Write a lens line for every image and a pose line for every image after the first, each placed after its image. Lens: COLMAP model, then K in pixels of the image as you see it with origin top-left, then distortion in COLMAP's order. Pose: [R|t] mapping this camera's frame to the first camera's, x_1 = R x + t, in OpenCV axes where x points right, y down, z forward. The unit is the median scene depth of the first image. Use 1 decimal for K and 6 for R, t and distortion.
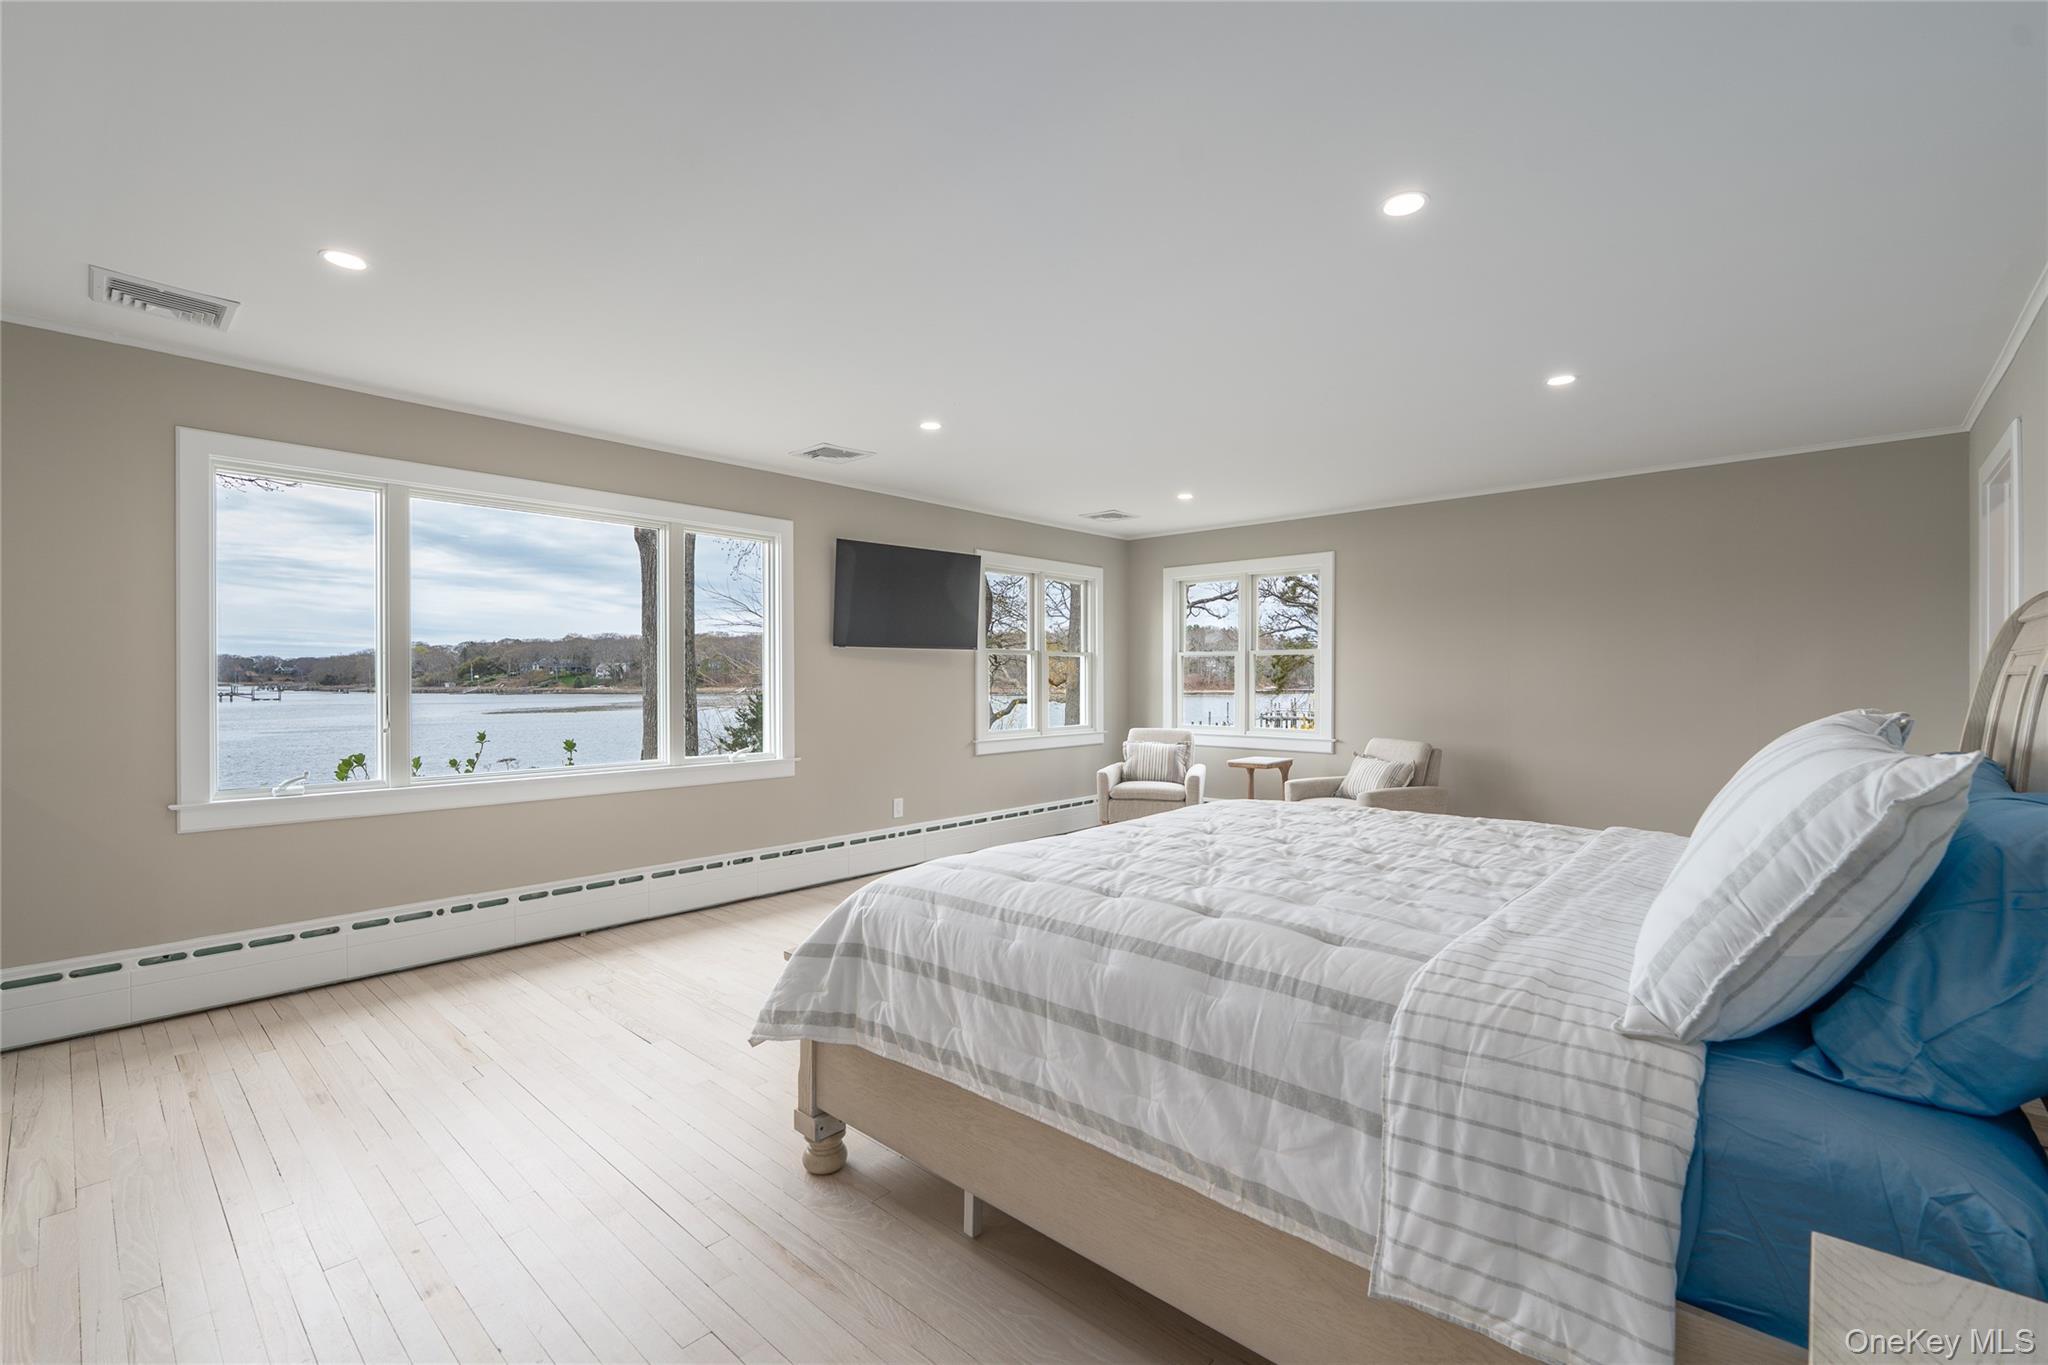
lens RADIAL K [[896.7, 0, 1051.4], [0, 896.7, 687.4], [0, 0, 1]] dist [-0.001519, -0.000408]
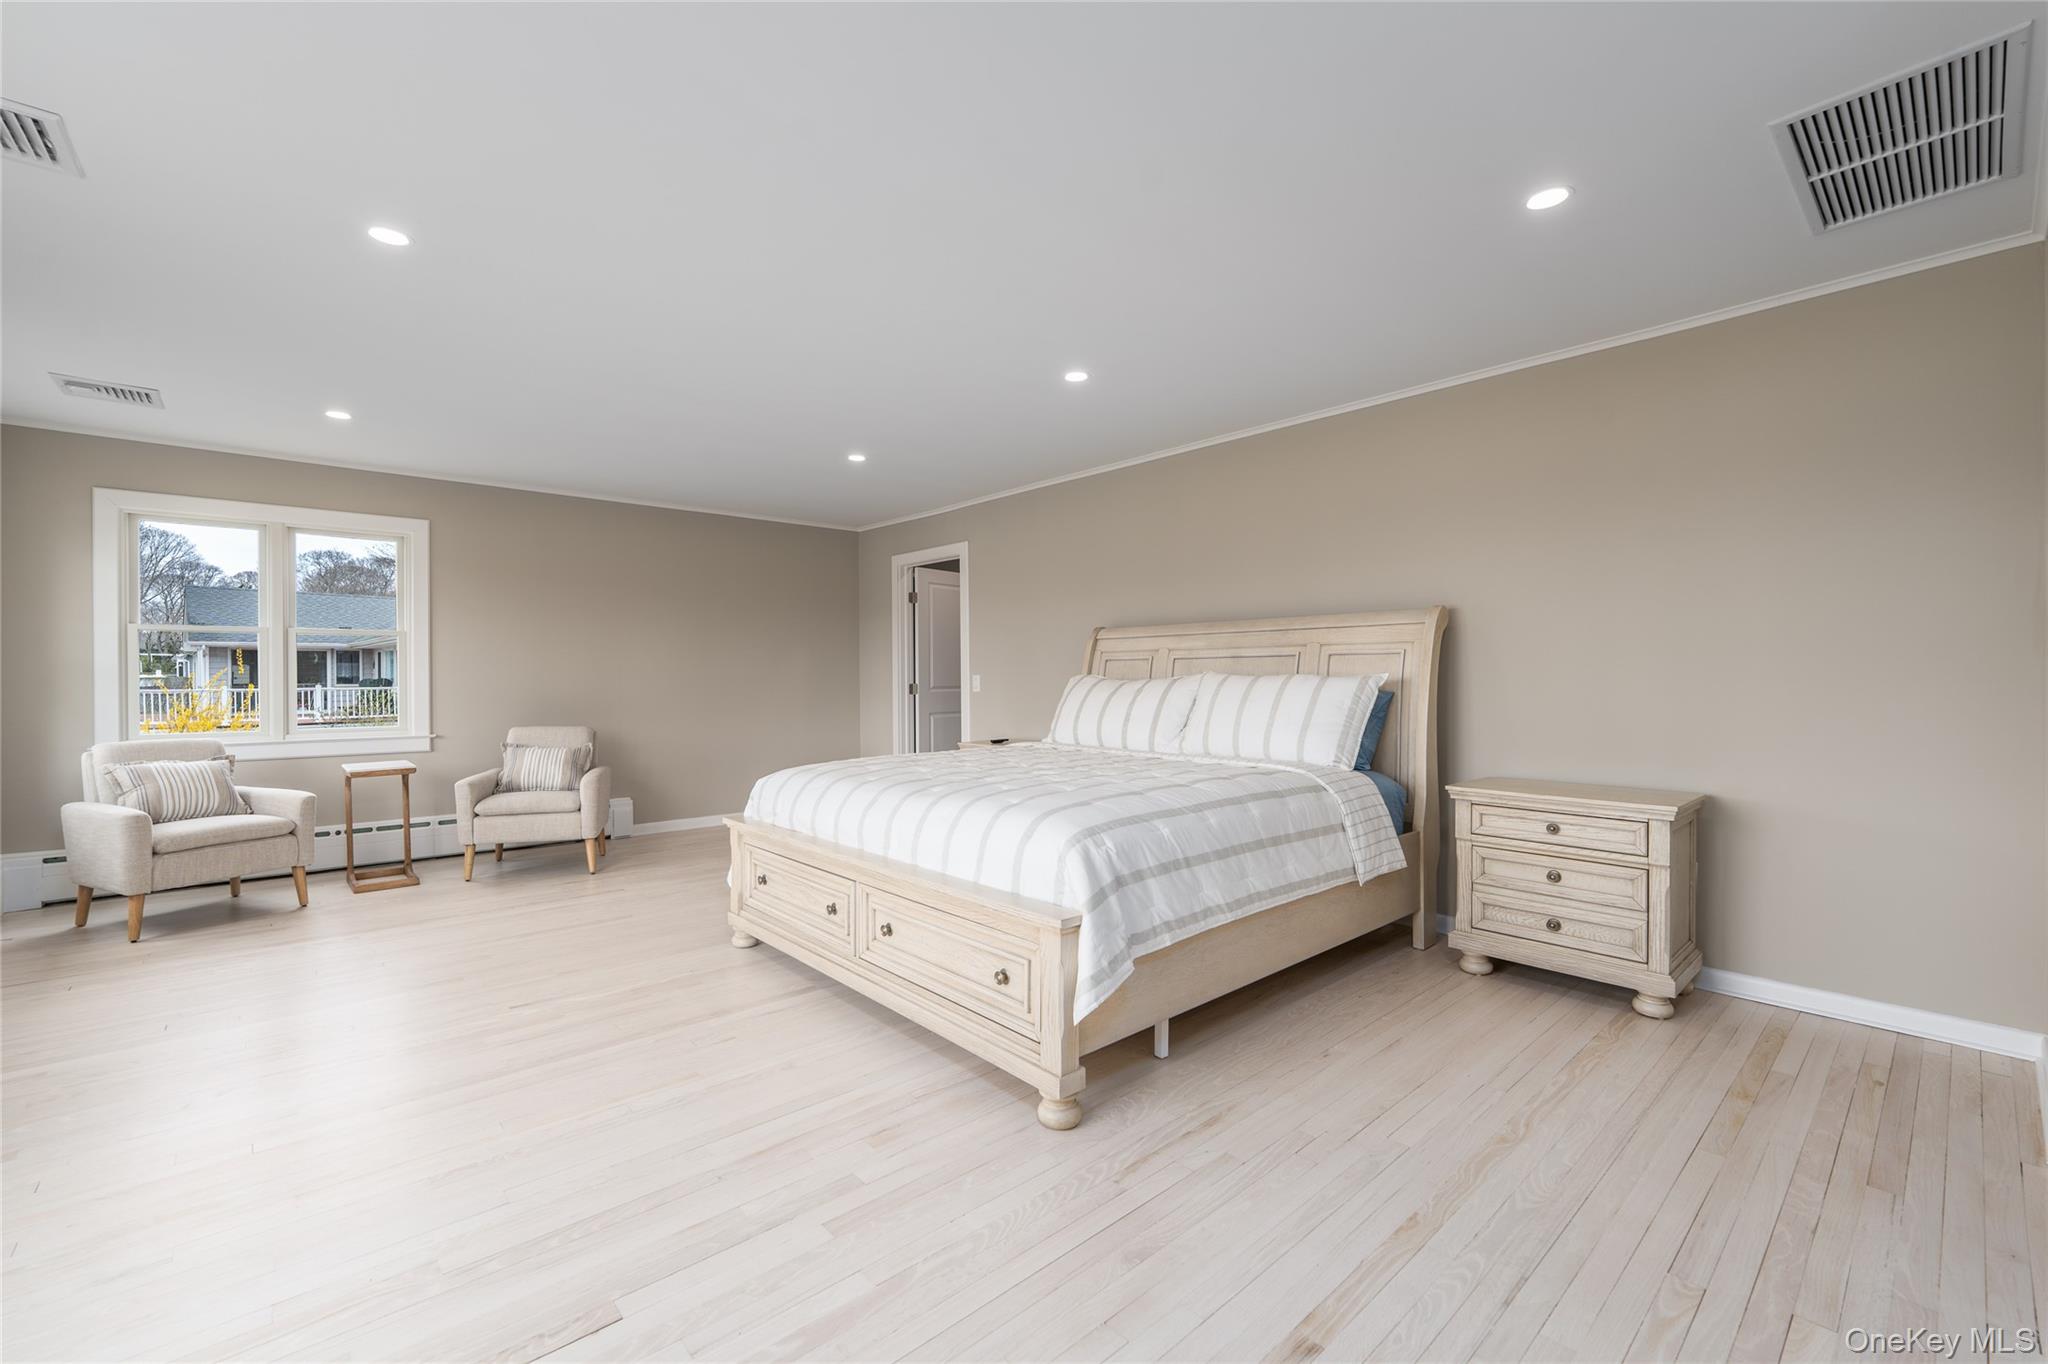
lens RADIAL K [[834.6, 0, 1018.7], [0, 834.6, 684.8], [0, 0, 1]] dist [0.002625, -0.000059]
pose [[0.119404, -0.011375, 0.992781, -1.367468], [0.015704, 0.999831, 0.009567, 0.032768], [-0.992722, 0.014449, 0.119563, 1.063088]]
